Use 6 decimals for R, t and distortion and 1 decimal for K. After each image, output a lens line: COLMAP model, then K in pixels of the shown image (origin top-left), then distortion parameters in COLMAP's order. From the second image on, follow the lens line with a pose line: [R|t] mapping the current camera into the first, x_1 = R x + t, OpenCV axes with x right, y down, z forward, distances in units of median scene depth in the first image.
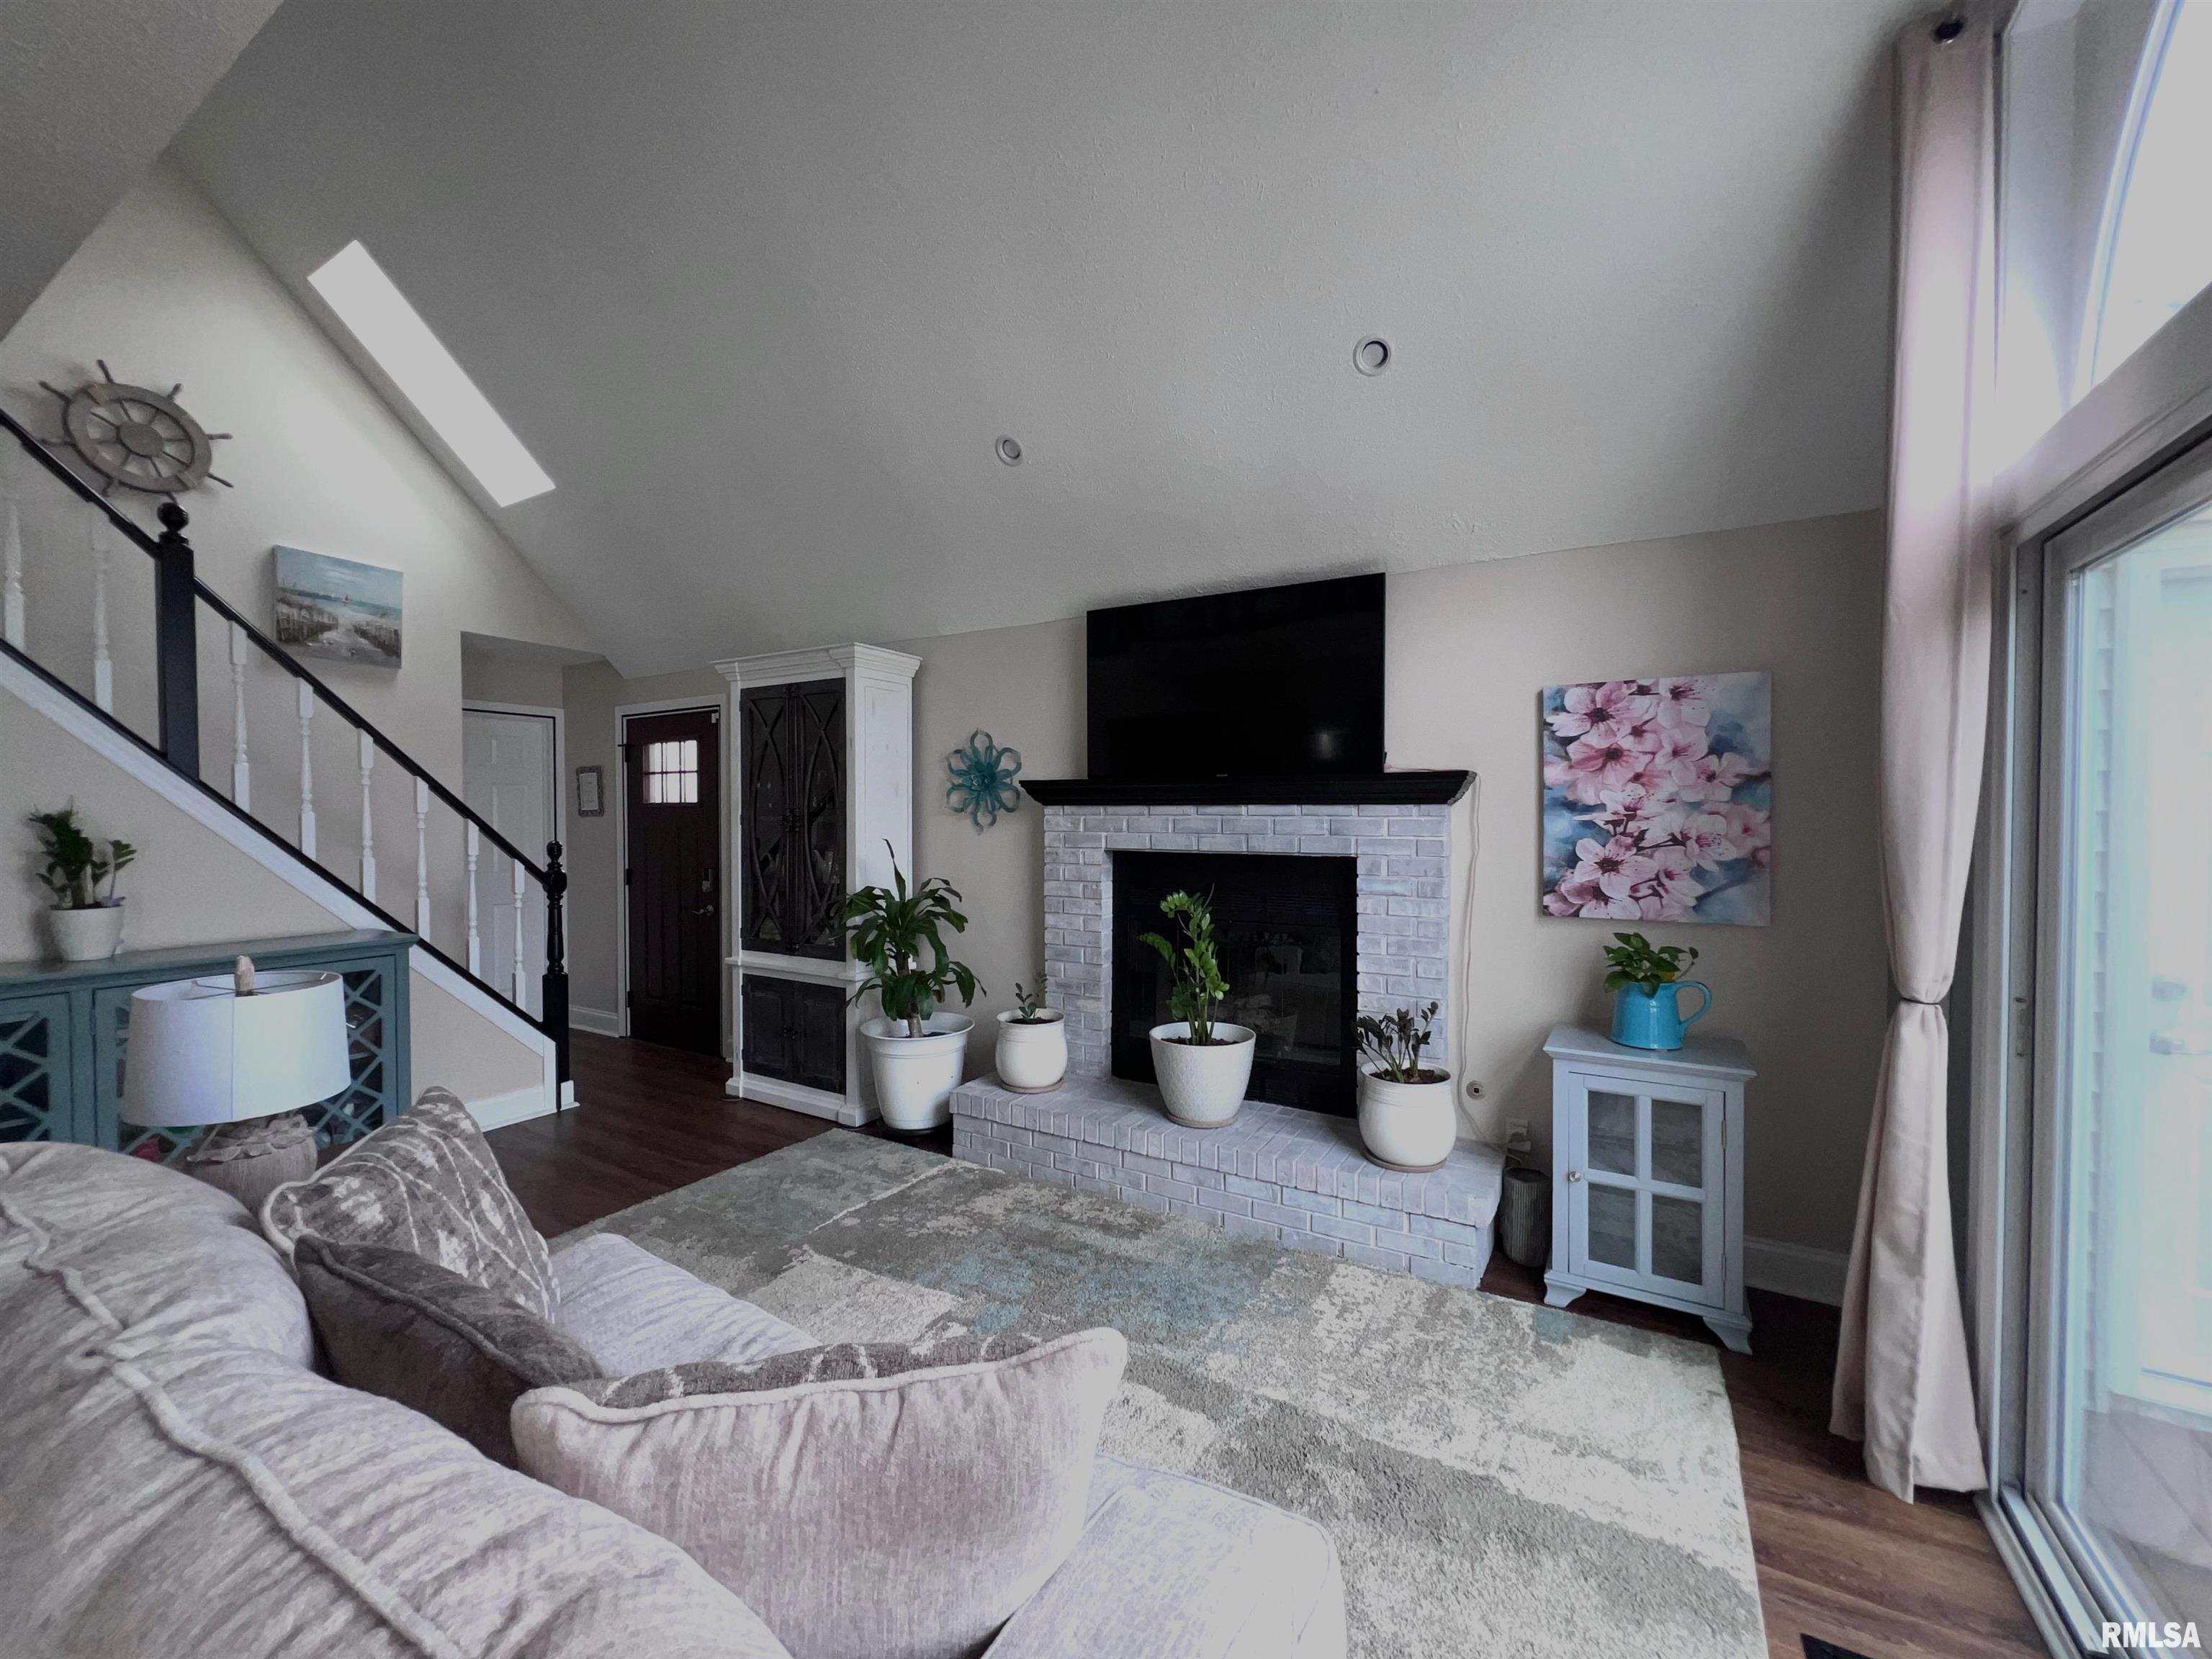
lens RADIAL K [[885.0, 0, 1102.3], [0, 885.0, 833.8], [0, 0, 1]] dist [-0.002272, 0.001024]
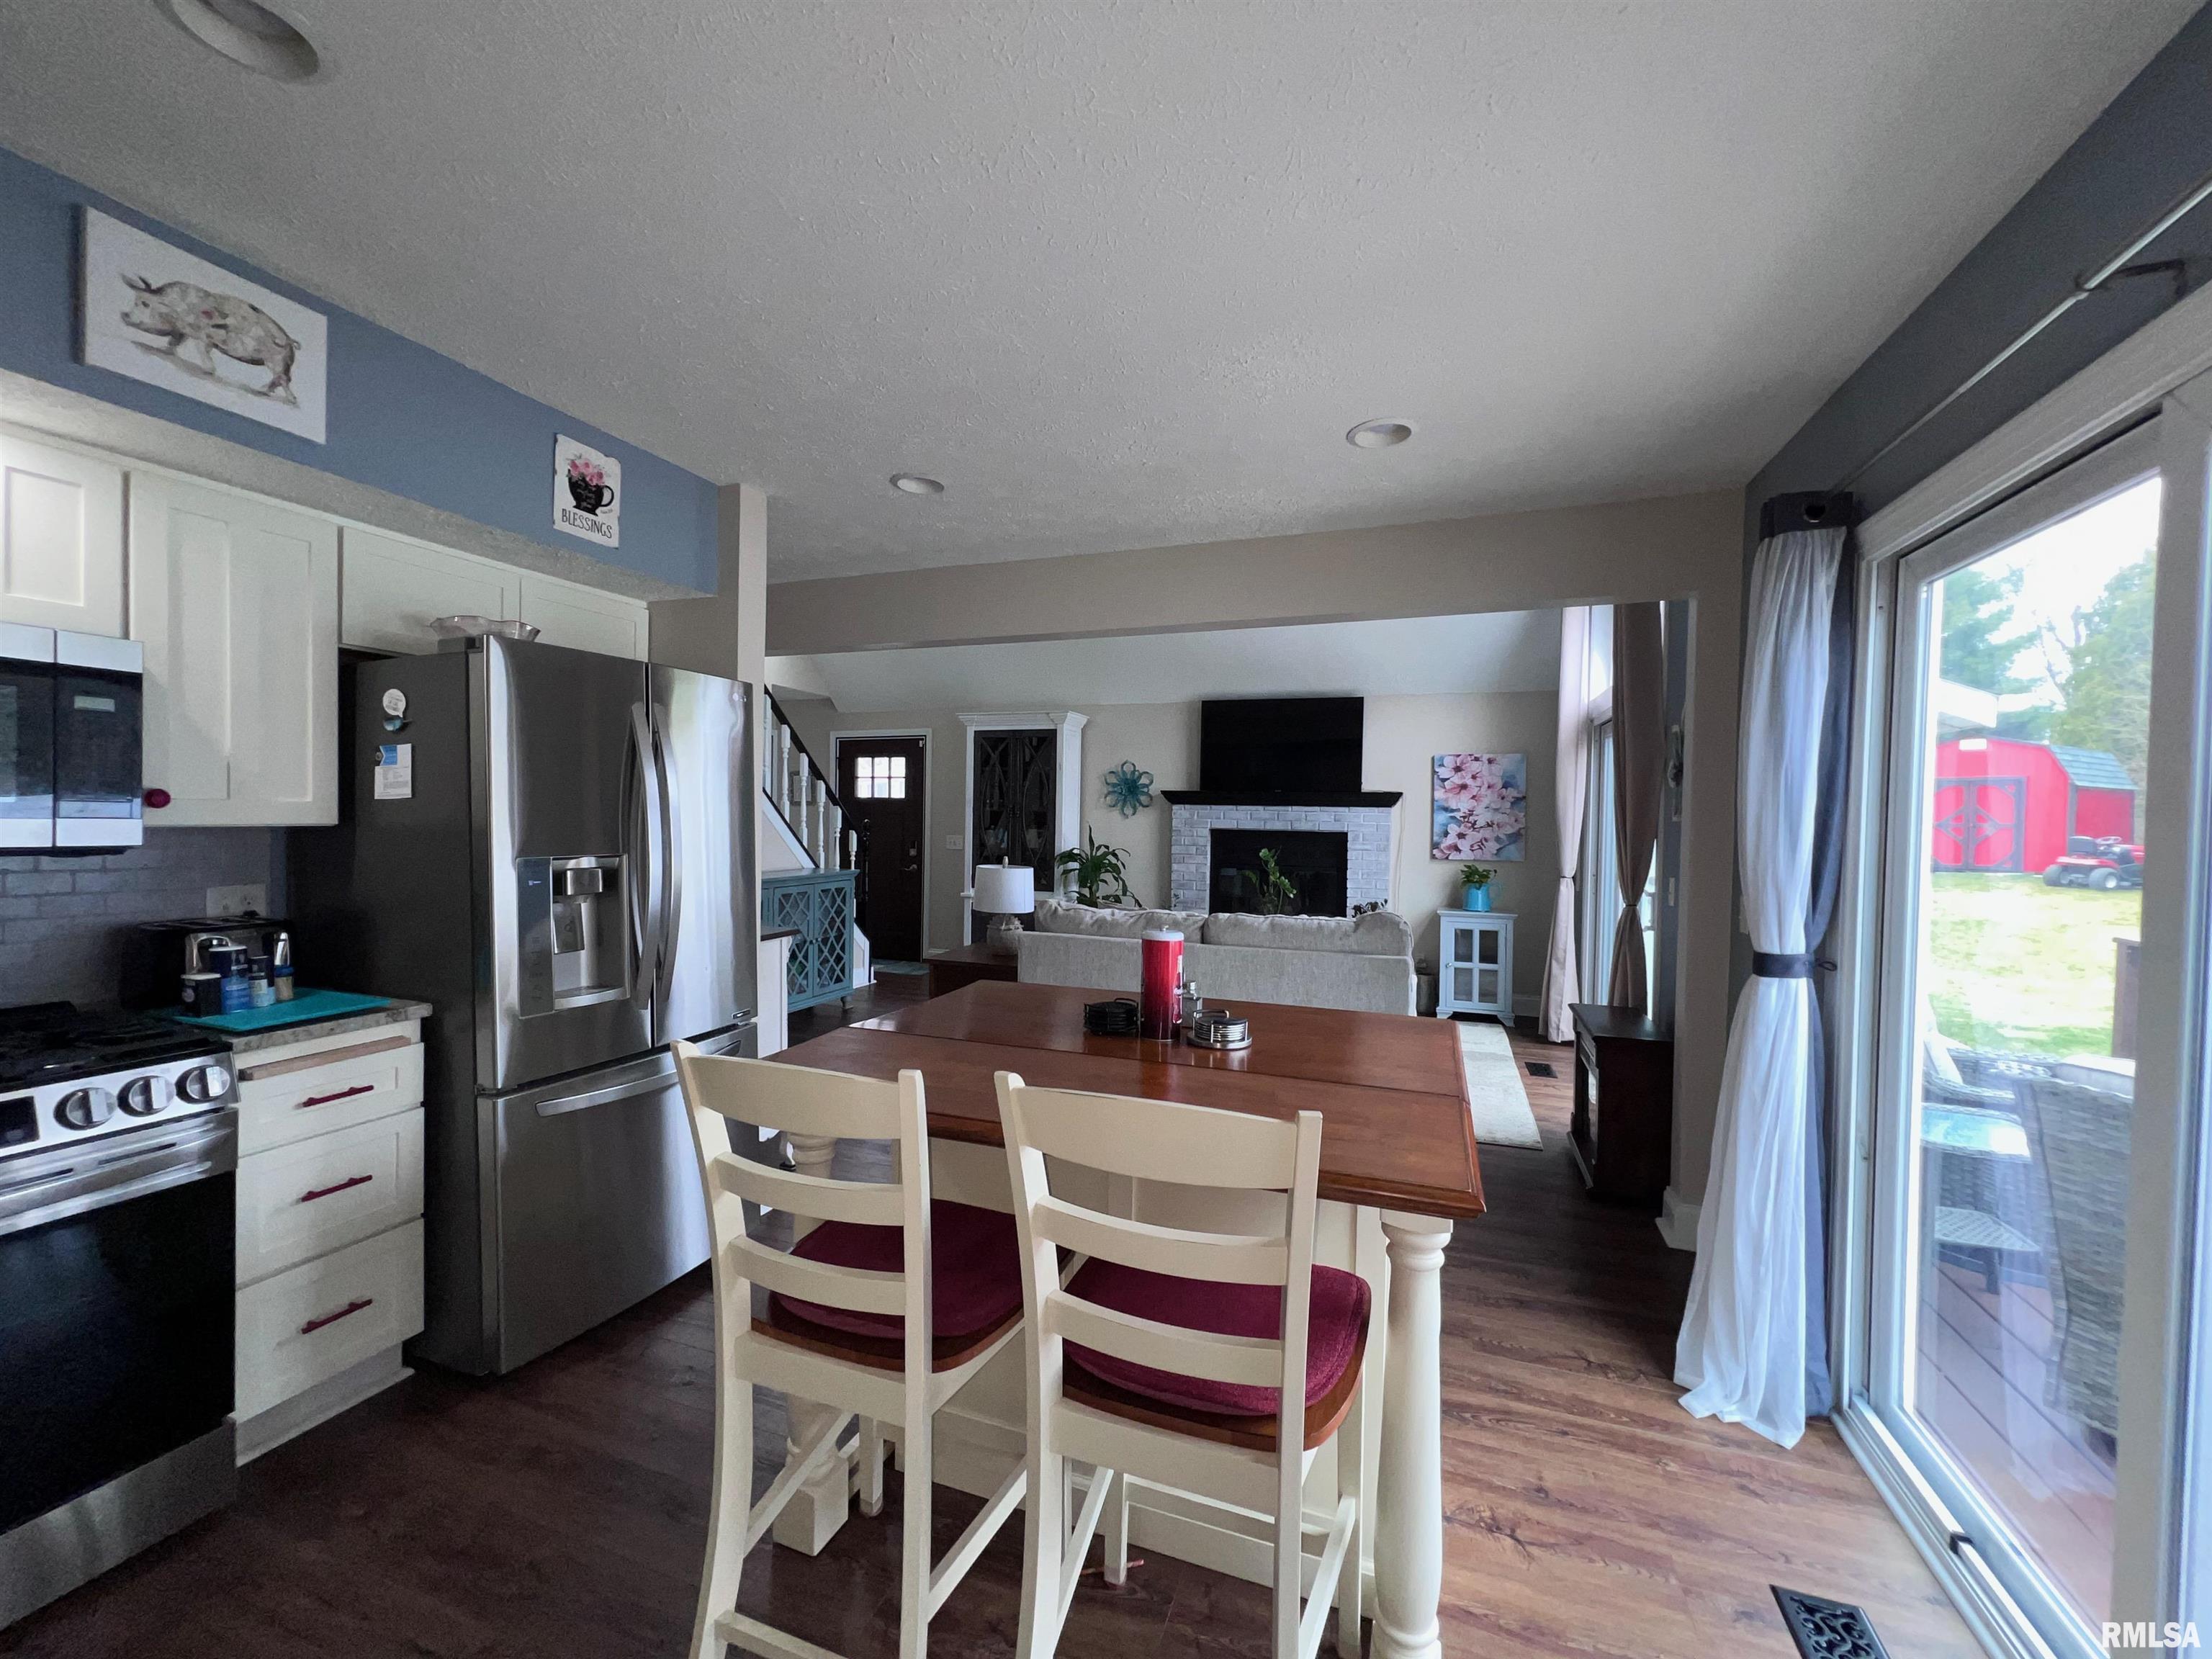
lens RADIAL K [[885.0, 0, 1102.3], [0, 885.0, 833.8], [0, 0, 1]] dist [-0.002272, 0.001024]
pose [[0.984192, 0.012536, 0.176662, -0.647319], [-0.012723, 0.999919, -0.000075, 0.037642], [-0.176648, -0.002173, 0.984272, -0.942445]]
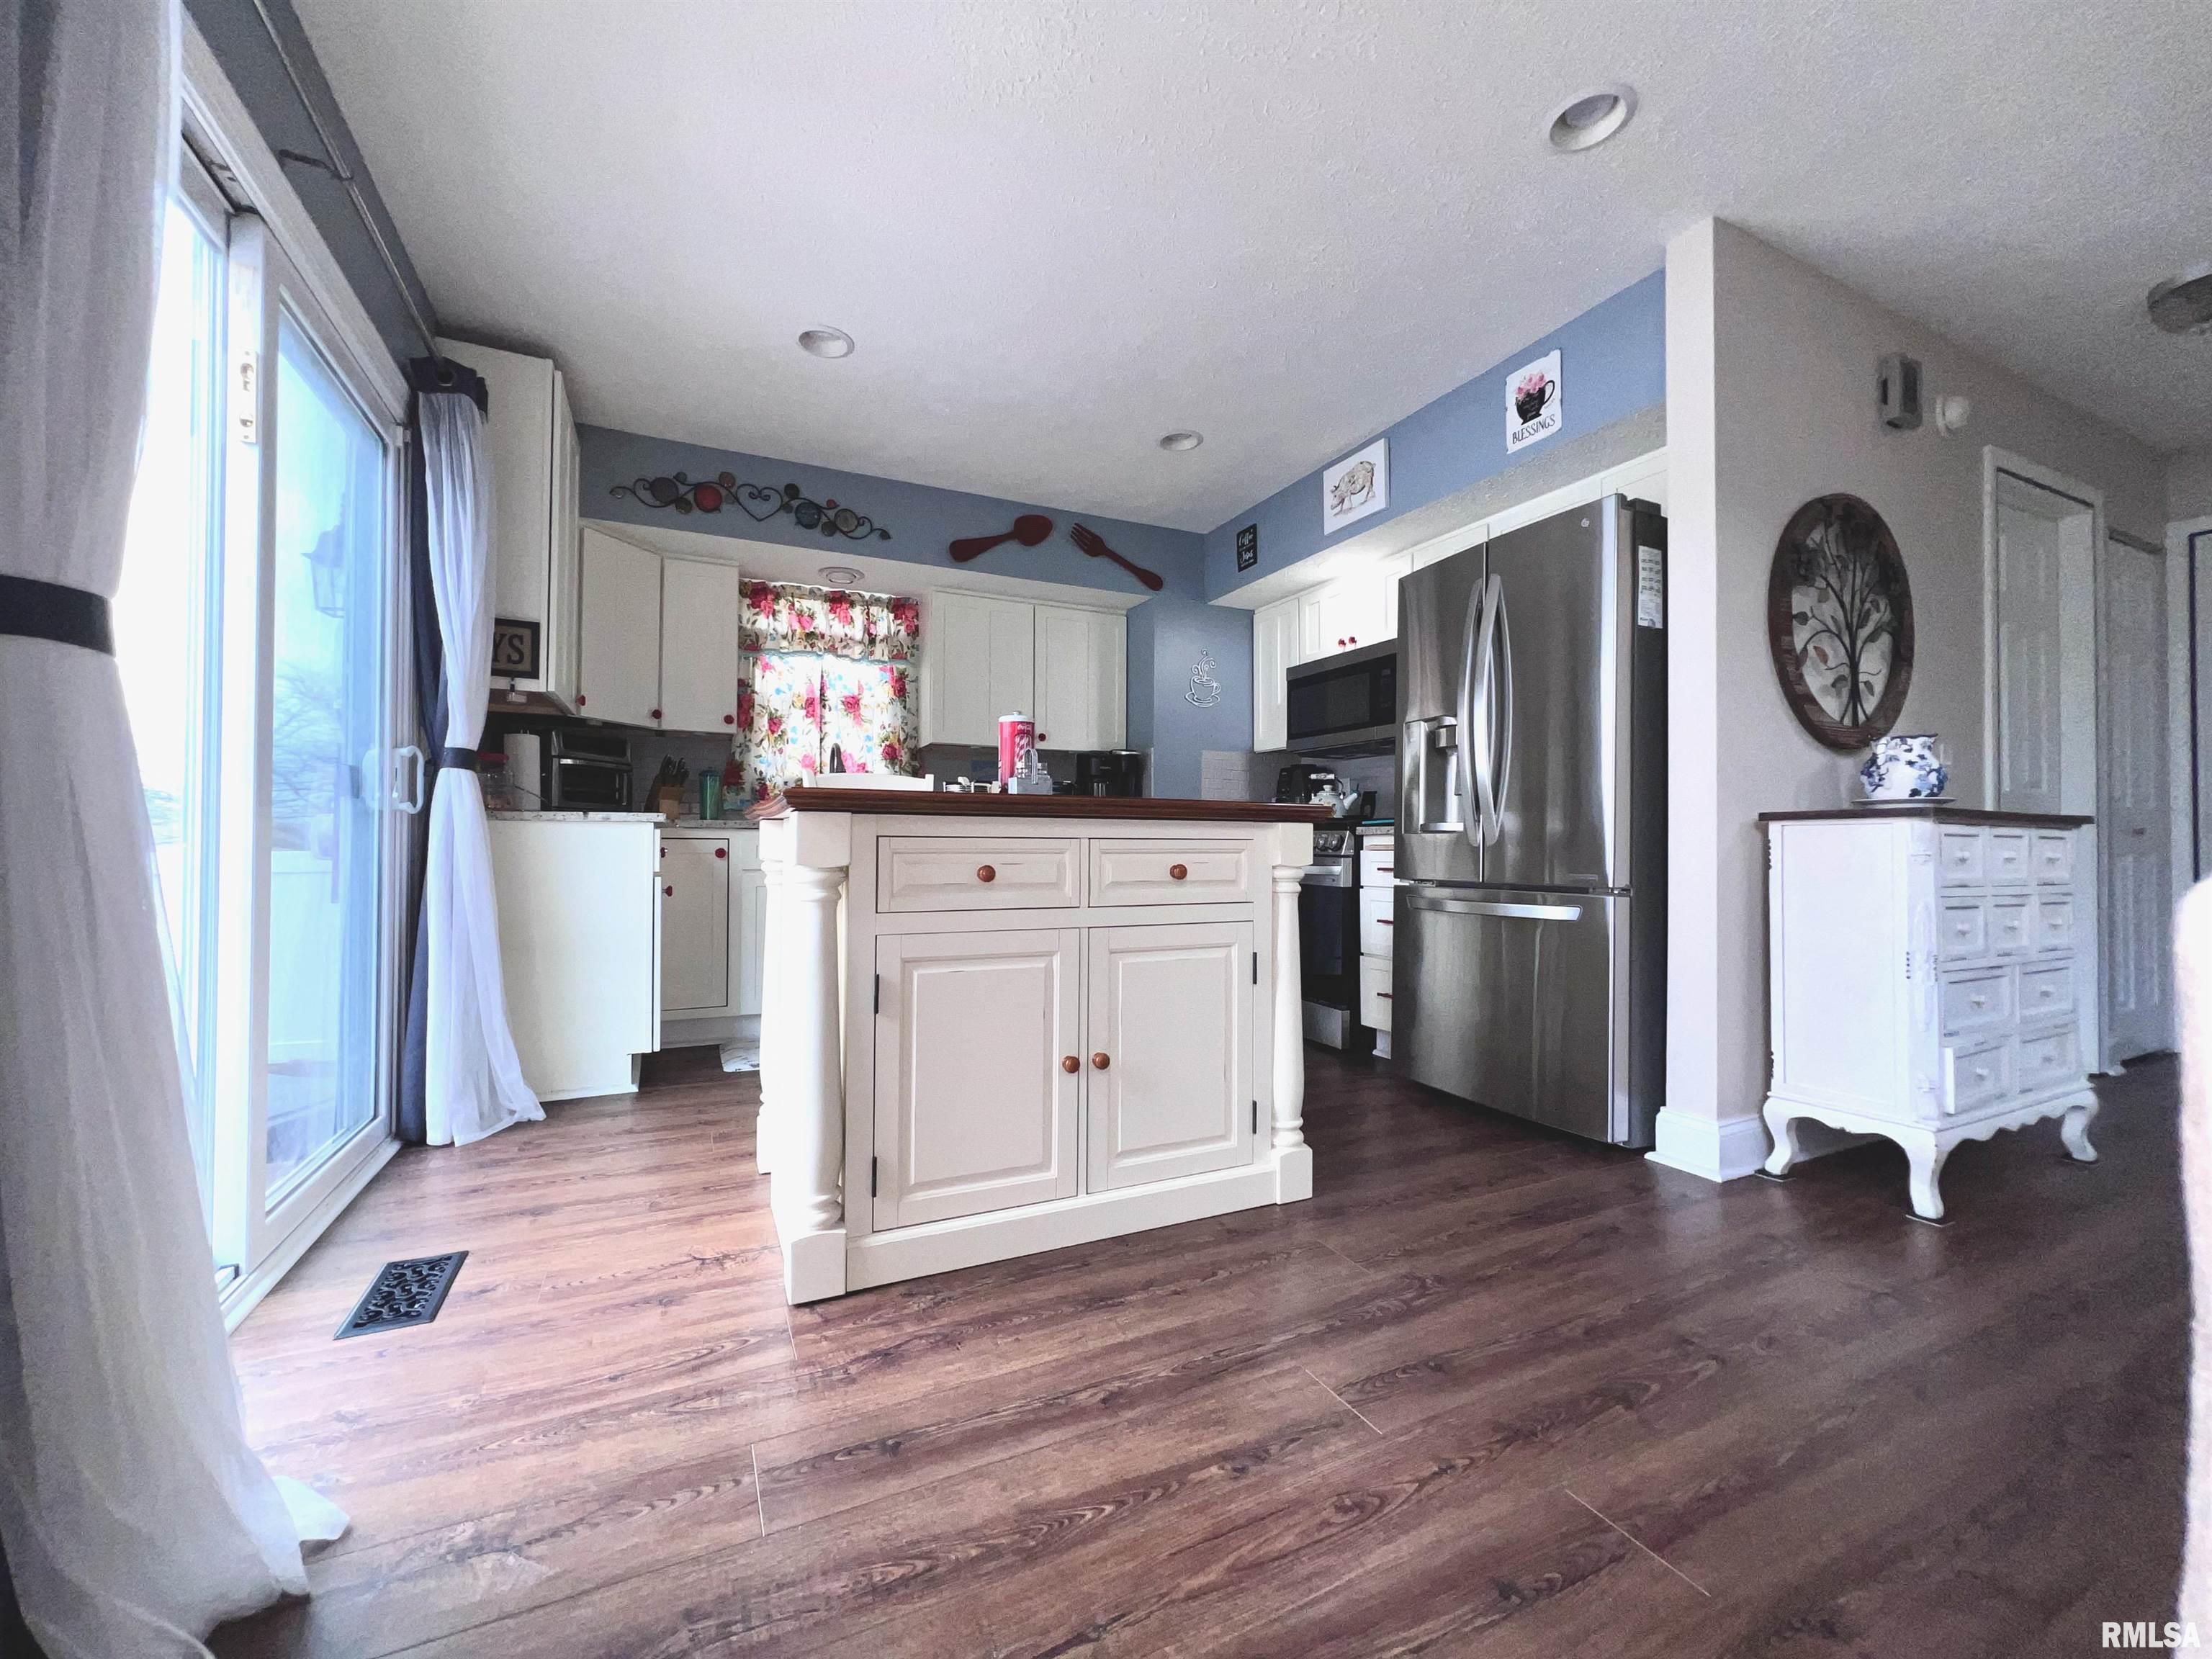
lens RADIAL K [[885.0, 0, 1102.3], [0, 885.0, 833.8], [0, 0, 1]] dist [-0.002272, 0.001024]
pose [[-0.557278, -0.012389, -0.830233, 0.015466], [-0.020598, 0.999787, -0.001093, 0.187873], [0.830070, 0.016492, -0.557415, 0.042919]]
